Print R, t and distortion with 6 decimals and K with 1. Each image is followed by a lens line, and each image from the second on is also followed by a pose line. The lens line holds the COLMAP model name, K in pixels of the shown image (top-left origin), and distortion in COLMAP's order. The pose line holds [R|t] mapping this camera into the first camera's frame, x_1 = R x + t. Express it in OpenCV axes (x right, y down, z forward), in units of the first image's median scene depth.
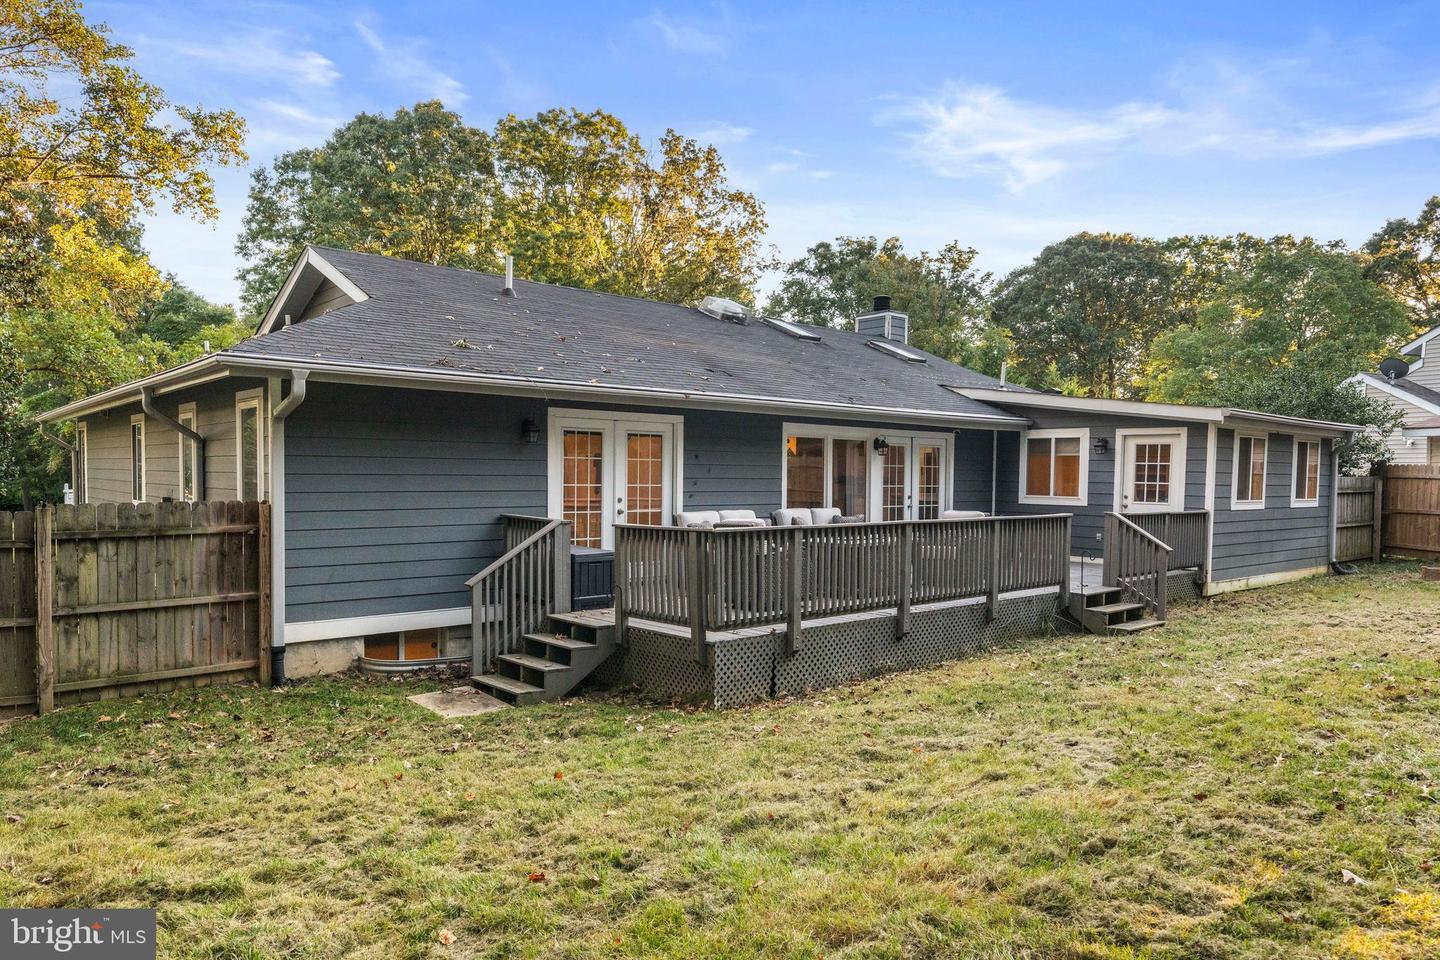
lens RADIAL K [[928.6, 0, 728.9], [0, 928.6, 510.6], [0, 0, 1]] dist [-0.004121, 0.002843]
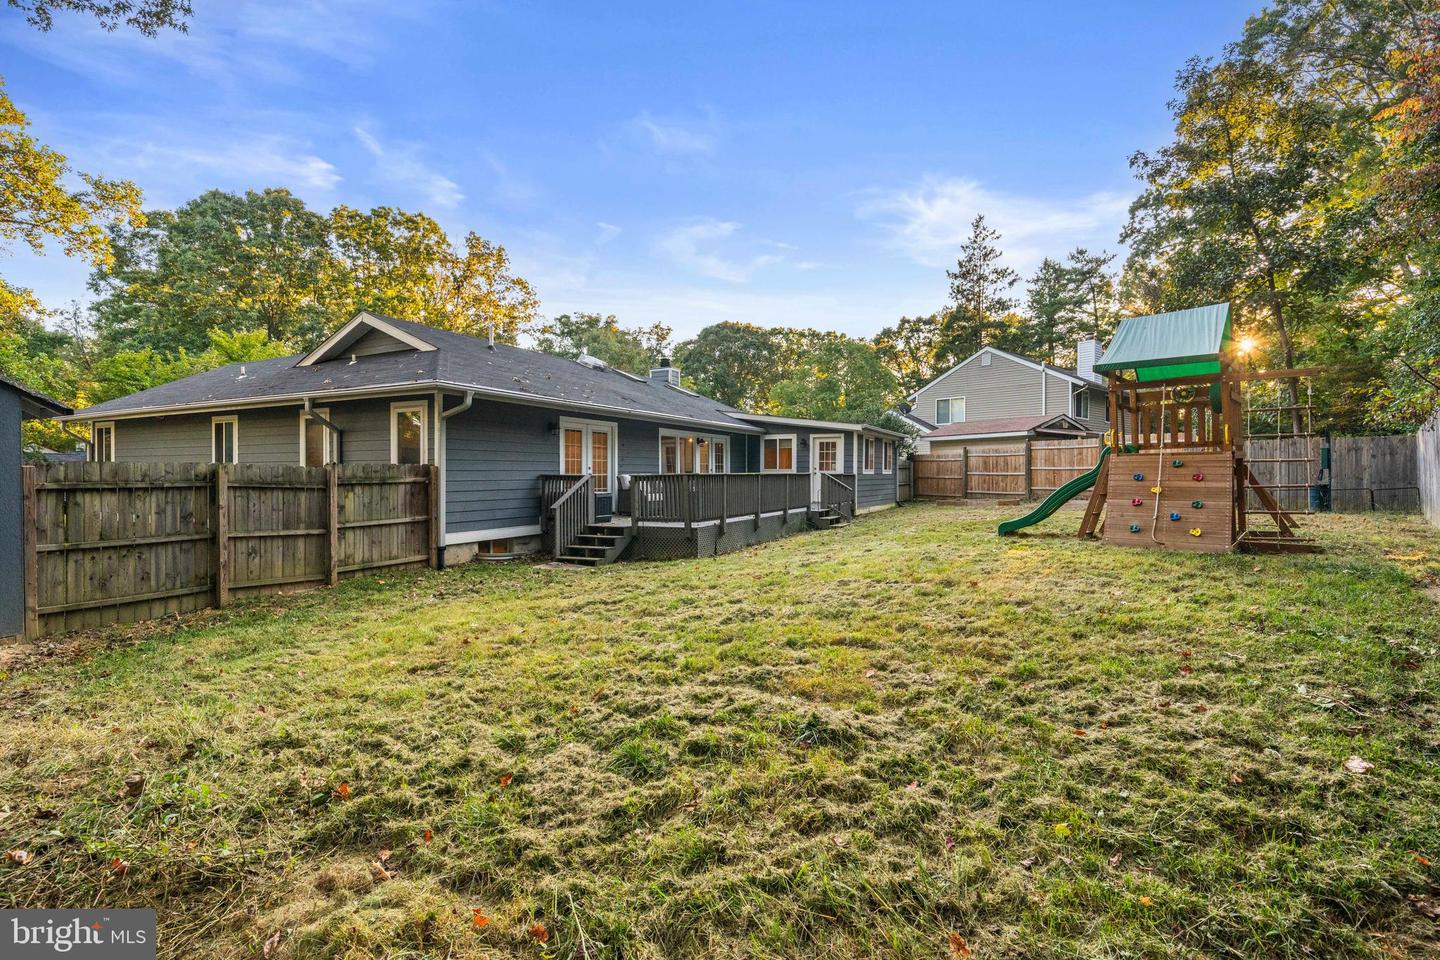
lens RADIAL K [[628.6, 0, 711.5], [0, 628.6, 480.8], [0, 0, 1]] dist [-0.004652, 0.000946]
pose [[0.936443, -0.013844, 0.350547, -0.099513], [0.022415, 0.999541, -0.020404, 0.013449], [-0.350103, 0.026965, 0.936323, -0.071253]]
